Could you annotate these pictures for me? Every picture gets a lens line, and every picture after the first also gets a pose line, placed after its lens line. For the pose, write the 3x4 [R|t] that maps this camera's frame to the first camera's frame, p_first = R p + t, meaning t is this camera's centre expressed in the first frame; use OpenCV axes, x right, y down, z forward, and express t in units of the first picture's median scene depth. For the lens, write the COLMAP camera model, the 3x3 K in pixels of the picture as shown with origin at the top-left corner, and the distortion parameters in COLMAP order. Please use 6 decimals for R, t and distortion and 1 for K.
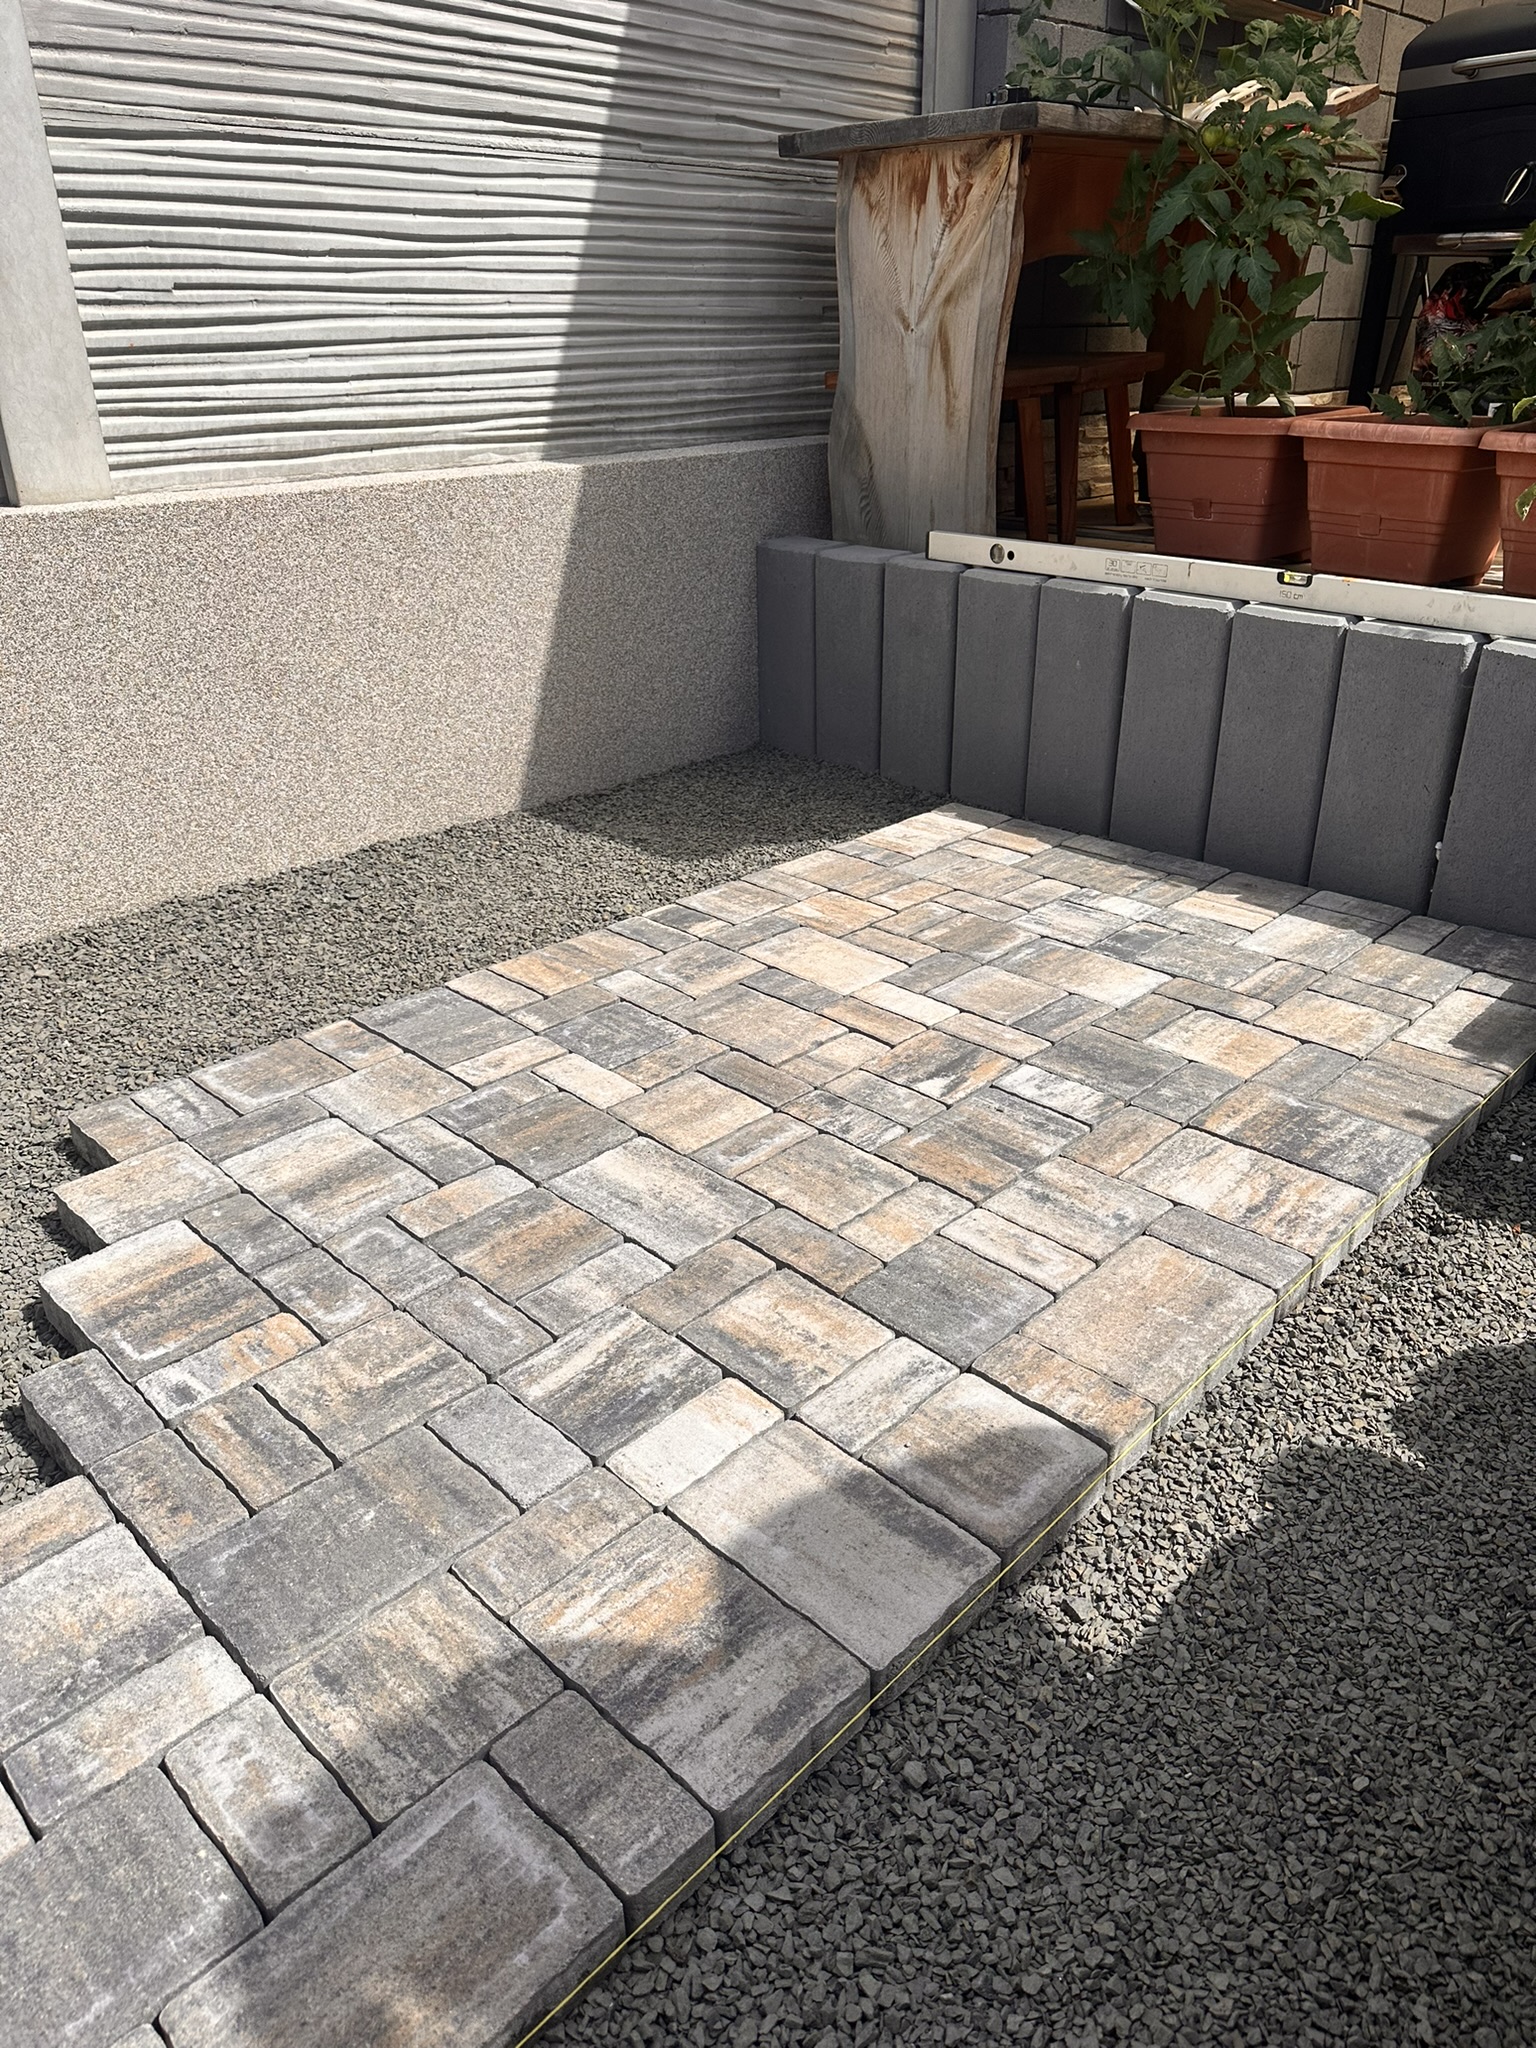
lens RADIAL K [[1430.8, 0, 761.8], [0, 1430.8, 1017.3], [0, 0, 1]] dist [0.074955, -0.094986]
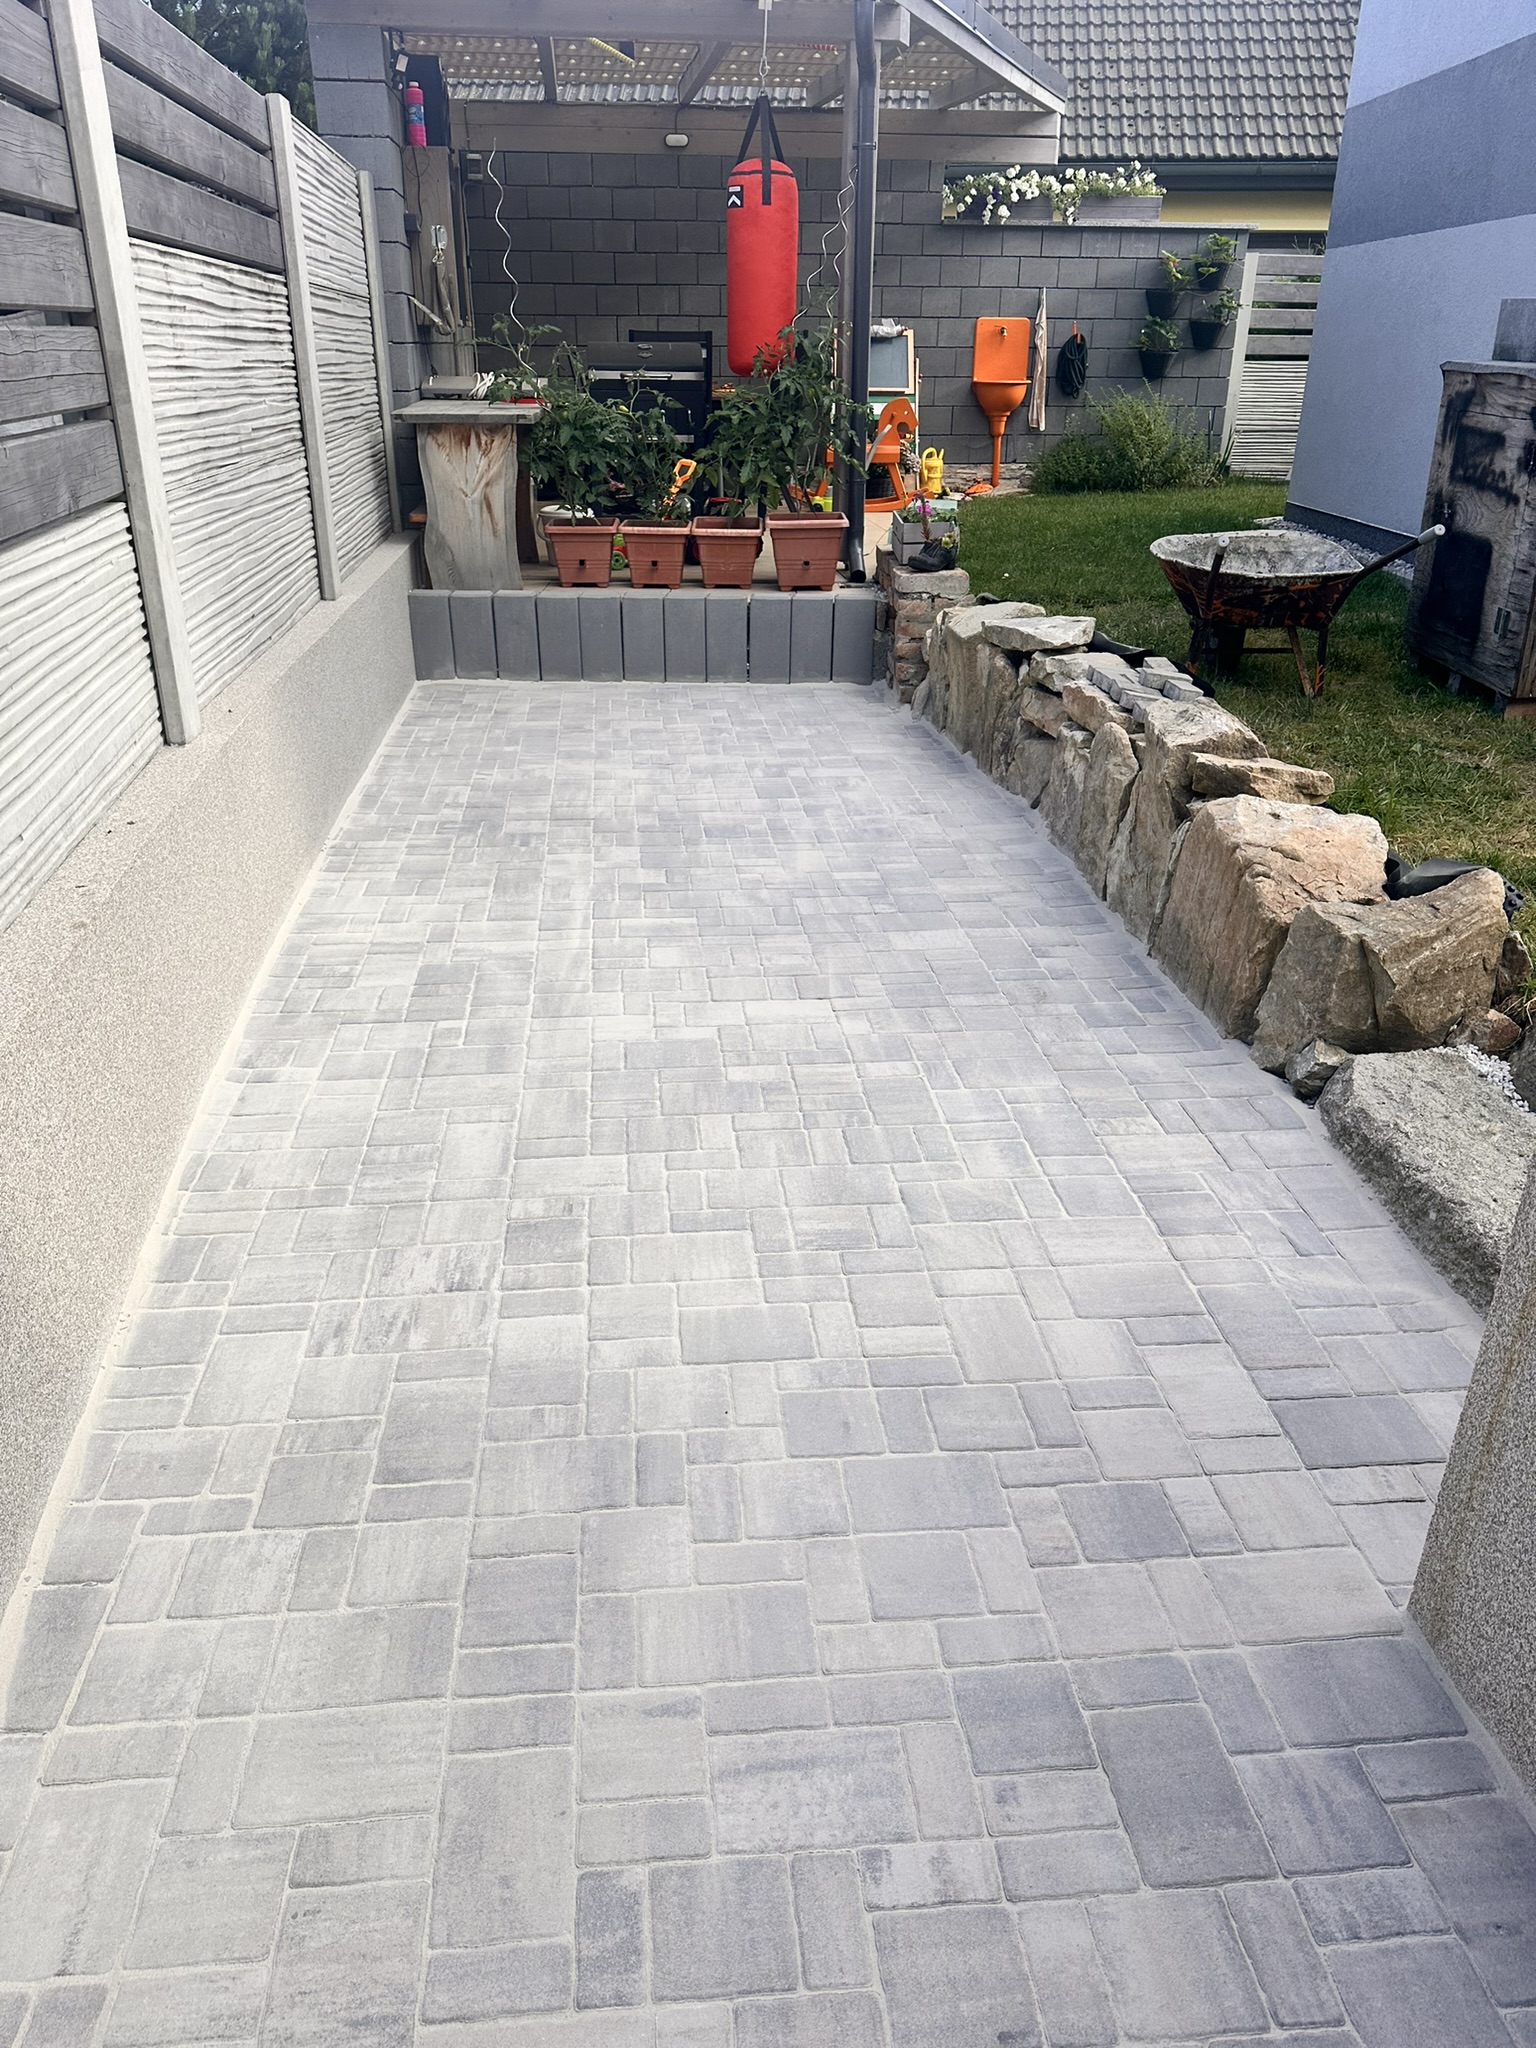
lens RADIAL K [[1430.8, 0, 764.3], [0, 1430.8, 1022.9], [0, 0, 1]] dist [0.074955, -0.094986]
pose [[0.642497, -0.304141, 0.703346, -3.079098], [0.317245, 0.941081, 0.117143, 0.419534], [-0.697533, 0.147869, 0.701129, -1.744301]]
